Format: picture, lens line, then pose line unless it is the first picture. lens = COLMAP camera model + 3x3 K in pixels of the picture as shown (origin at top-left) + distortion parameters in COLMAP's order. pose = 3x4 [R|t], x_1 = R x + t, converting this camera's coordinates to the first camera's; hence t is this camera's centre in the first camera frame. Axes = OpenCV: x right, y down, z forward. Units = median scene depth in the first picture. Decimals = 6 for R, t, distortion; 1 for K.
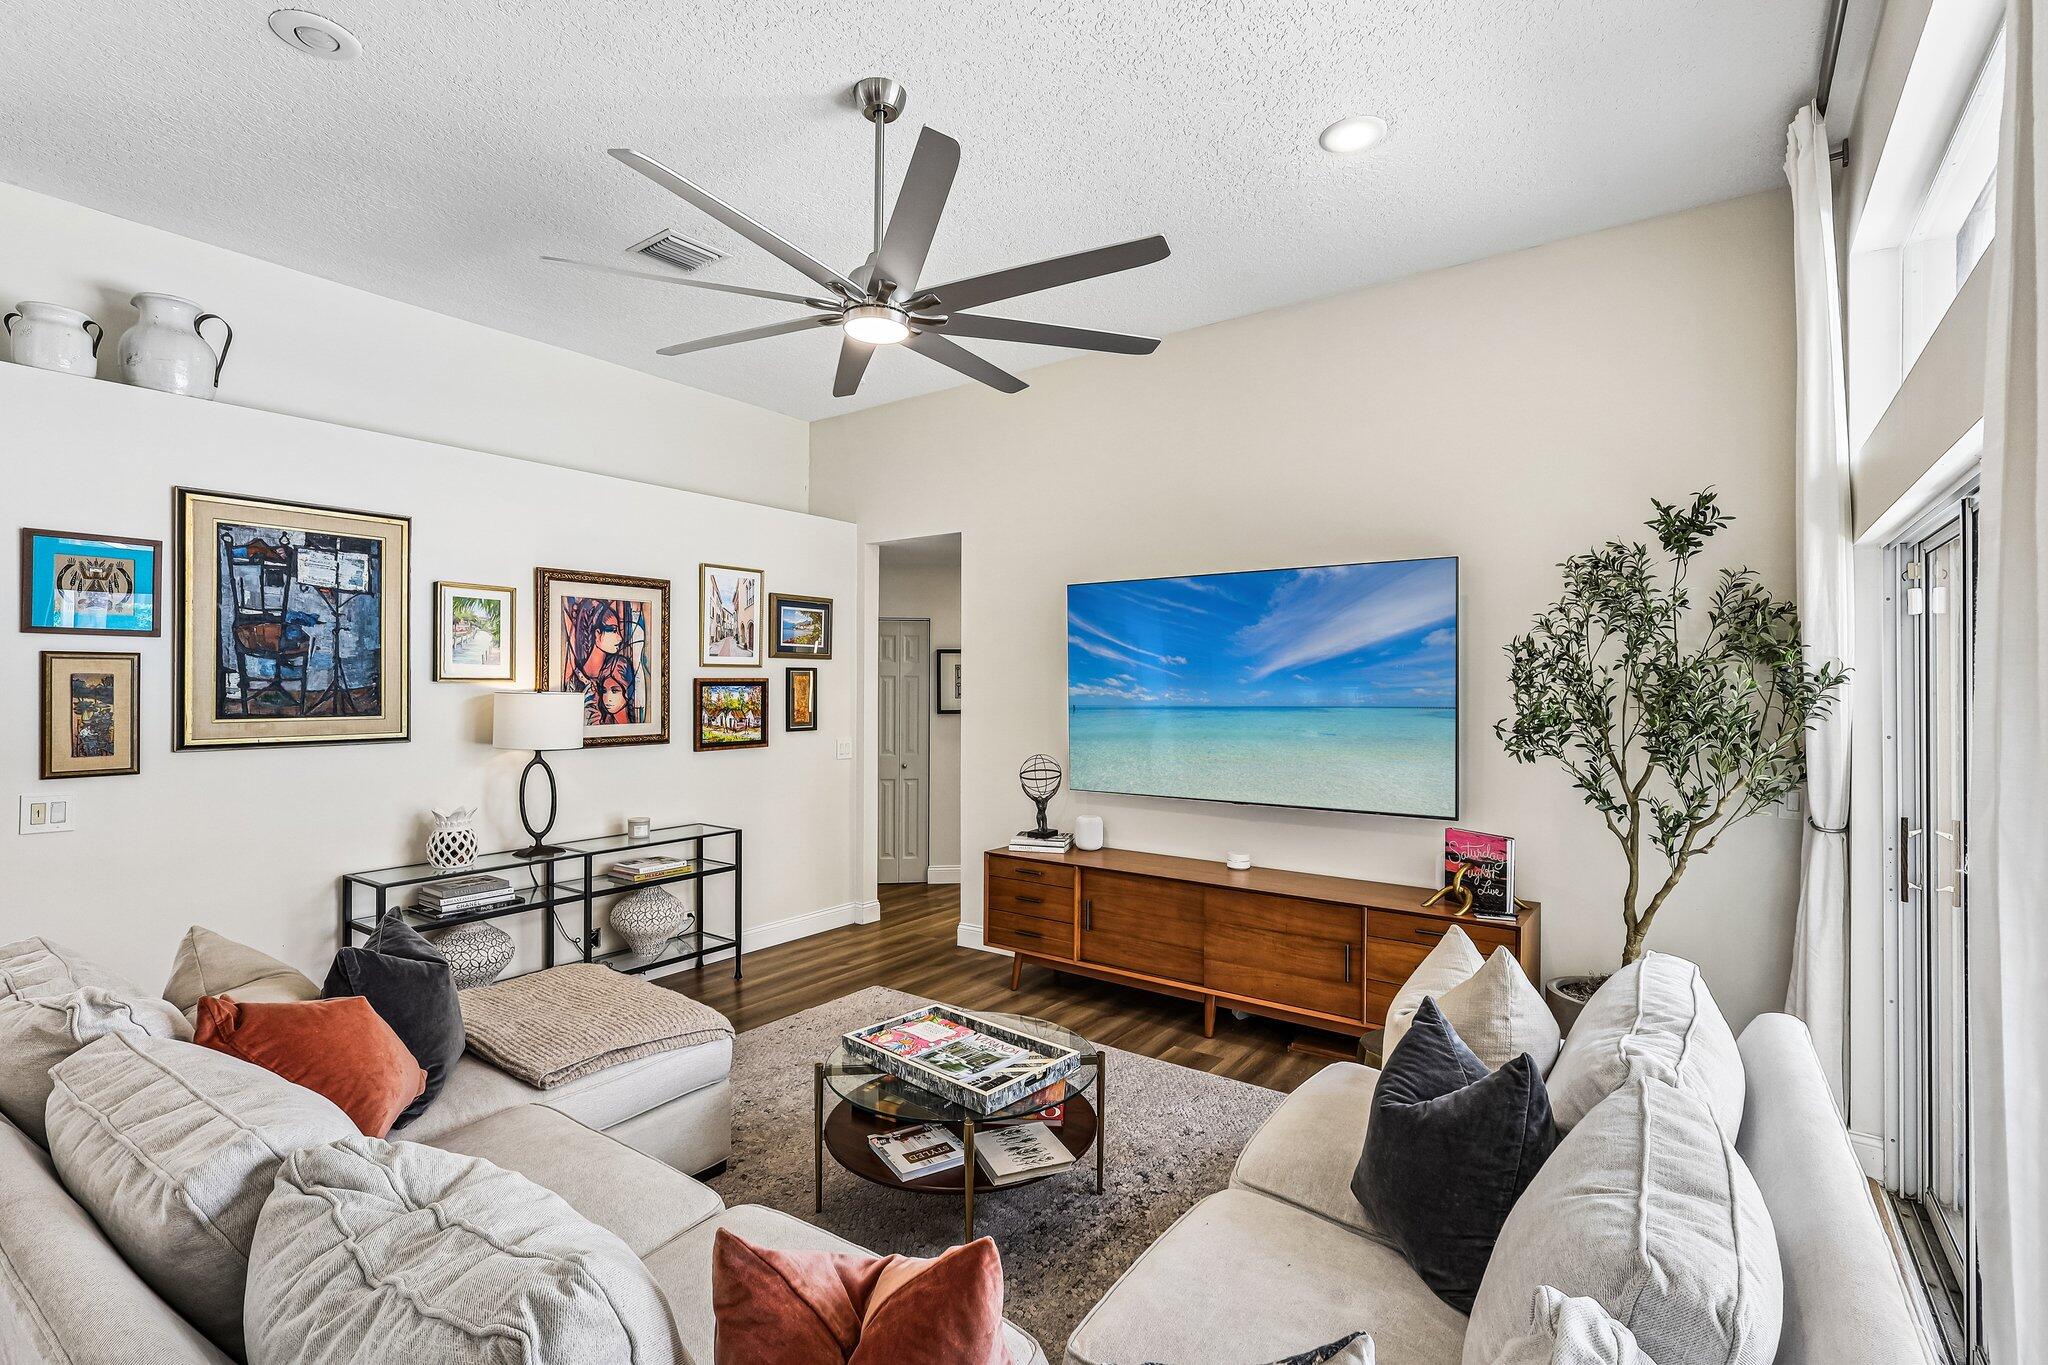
lens RADIAL K [[948.4, 0, 1024.8], [0, 948.4, 687.1], [0, 0, 1]] dist [0.001483, -0.001022]
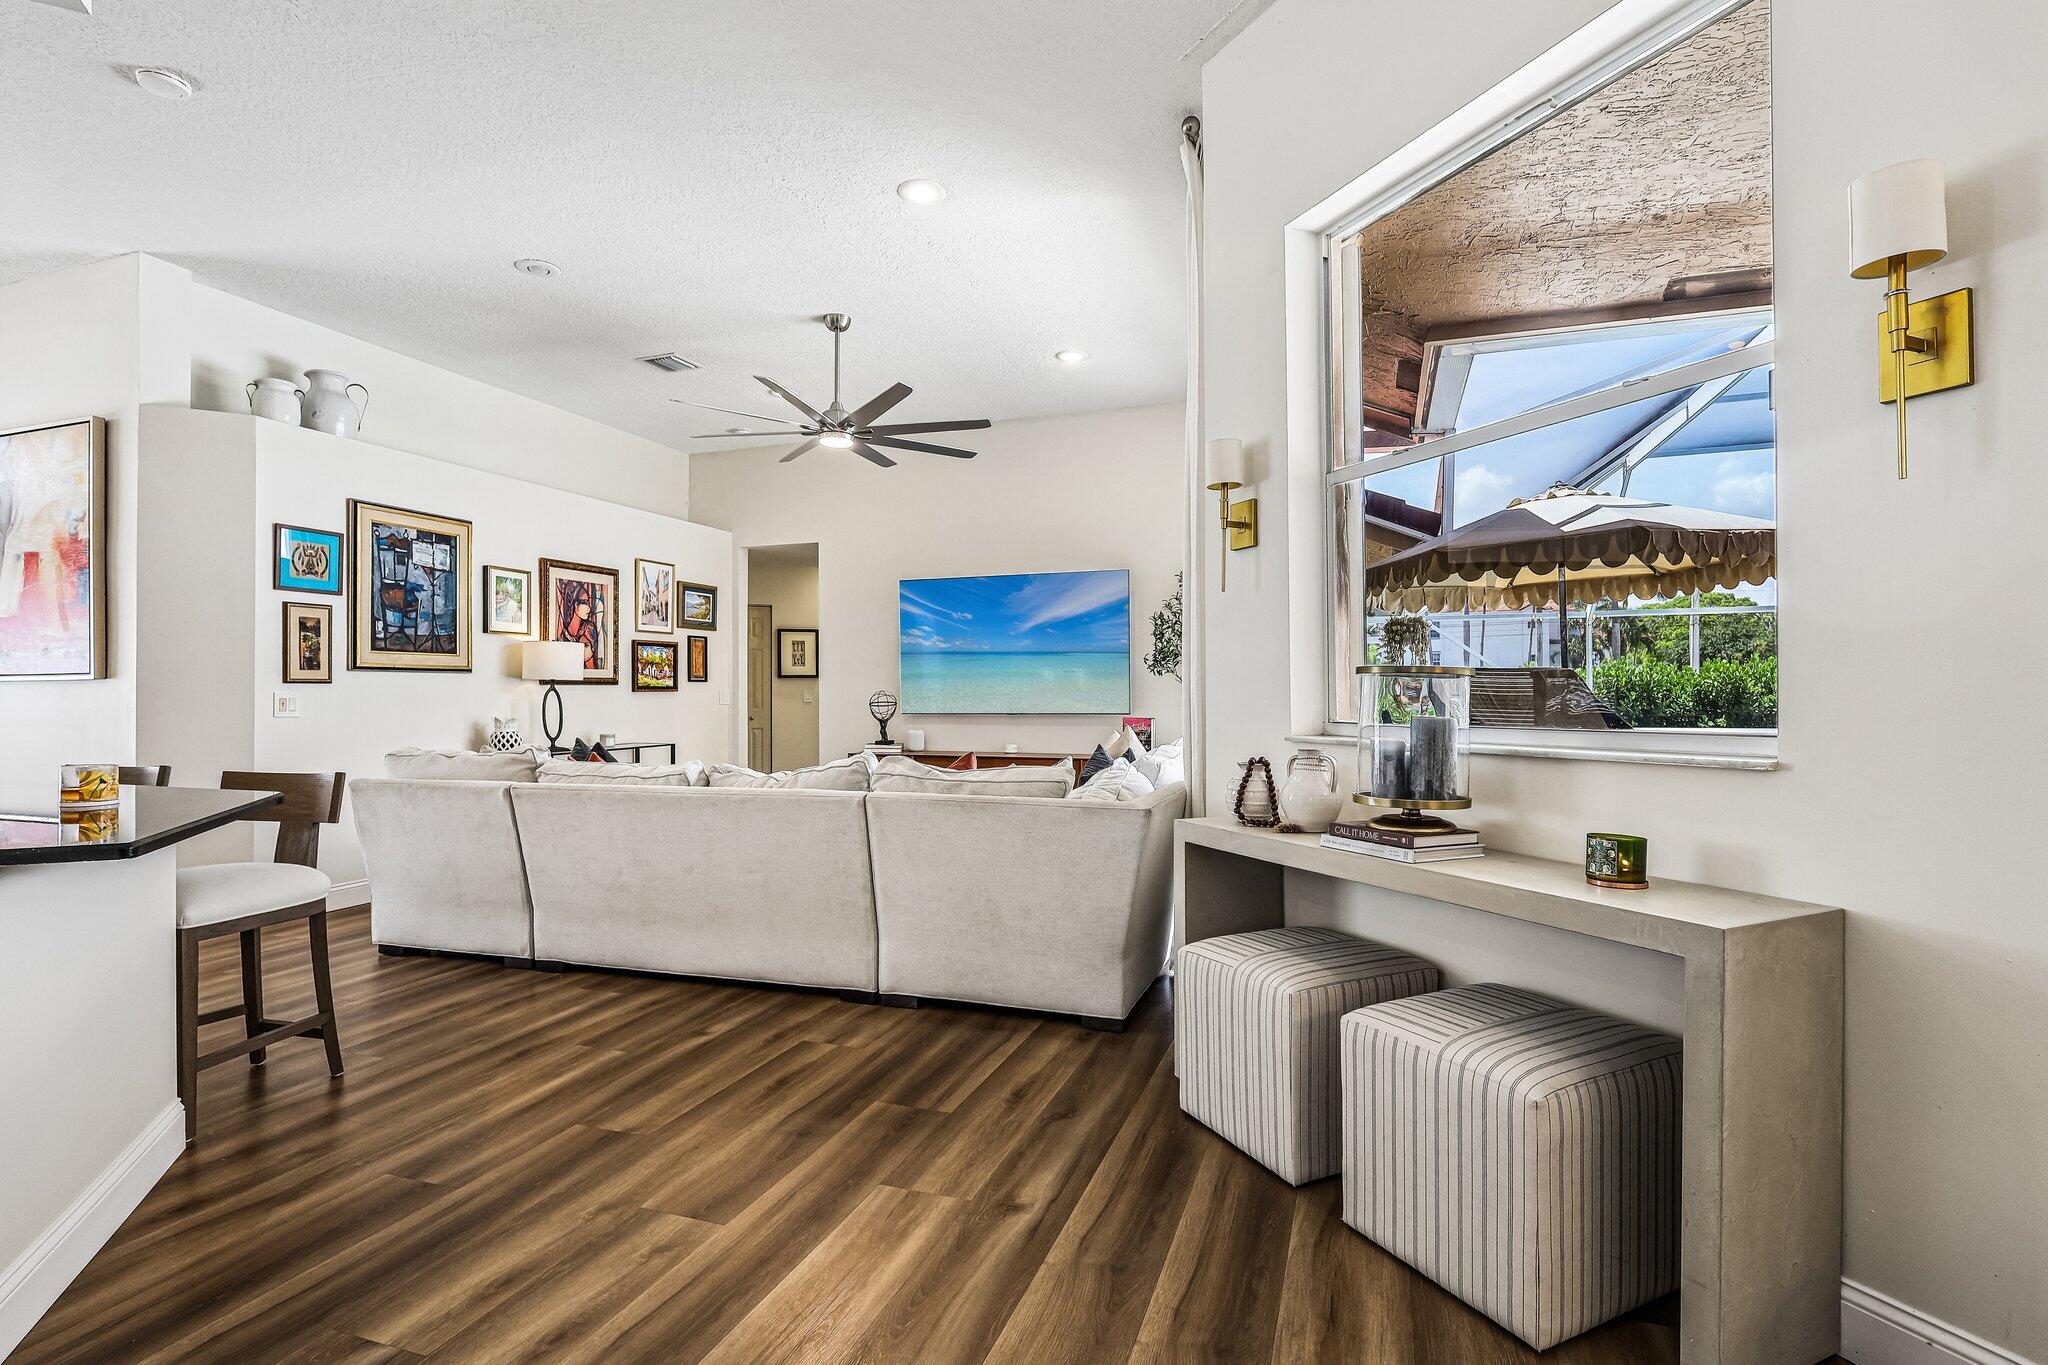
lens RADIAL K [[948.4, 0, 1048.7], [0, 948.4, 689.9], [0, 0, 1]] dist [0.001483, -0.001022]
pose [[0.955265, -0.006841, 0.295674, -0.220146], [0.008160, 0.999962, -0.003227, 0.093912], [-0.295640, 0.005496, 0.955284, -0.663341]]
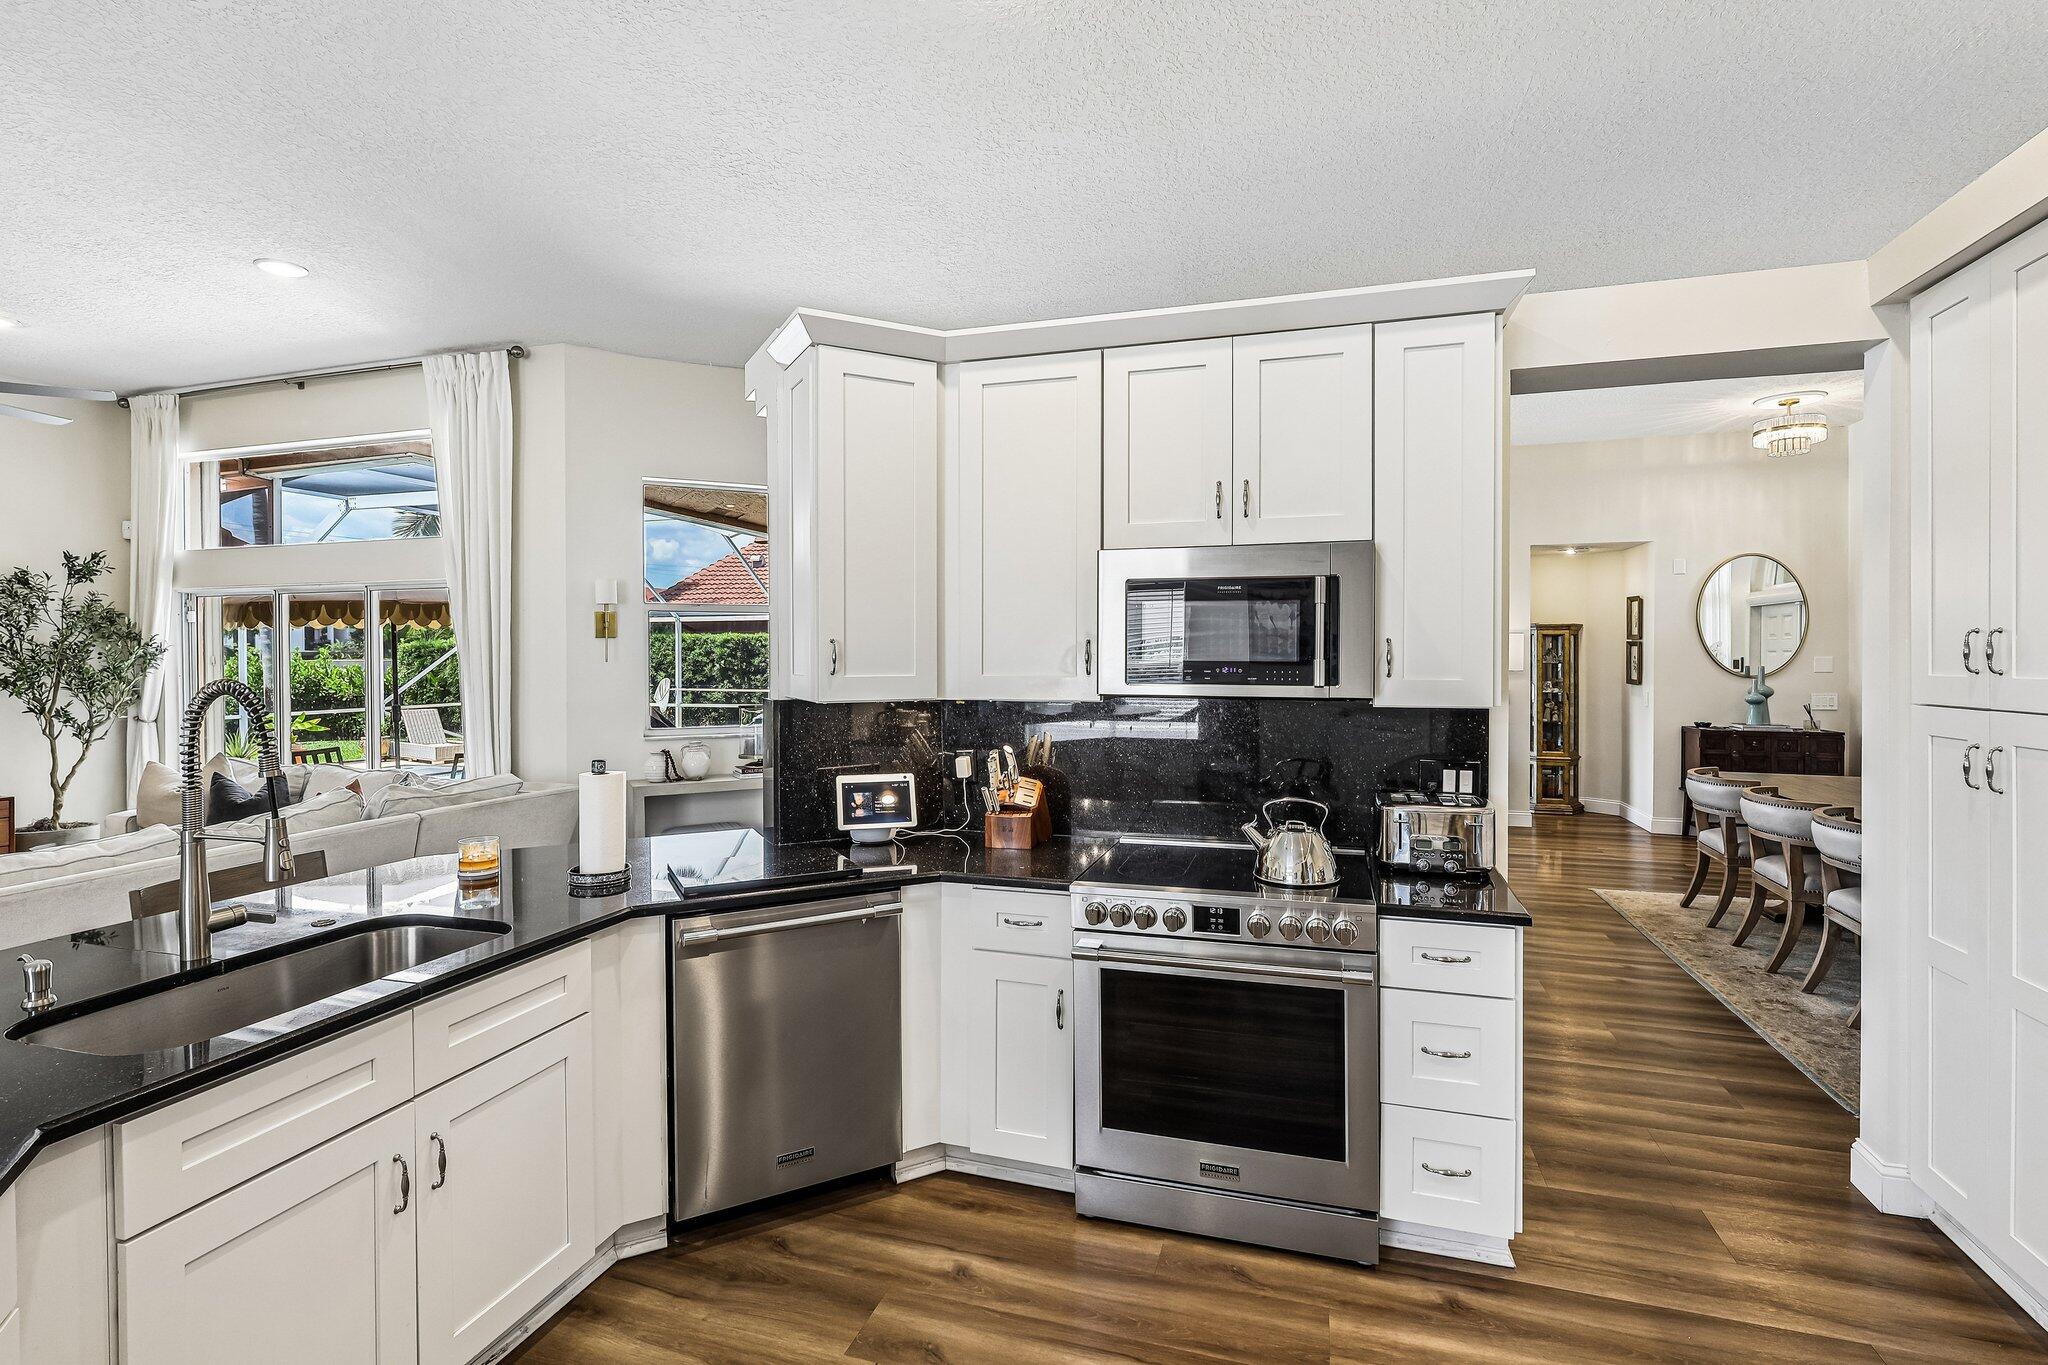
lens RADIAL K [[948.4, 0, 1025.0], [0, 948.4, 665.6], [0, 0, 1]] dist [0.001483, -0.001022]
pose [[-0.312933, -0.013776, 0.949675, -1.359722], [0.000695, 0.999891, 0.014734, -0.002971], [-0.949775, 0.005271, -0.312890, -0.147687]]
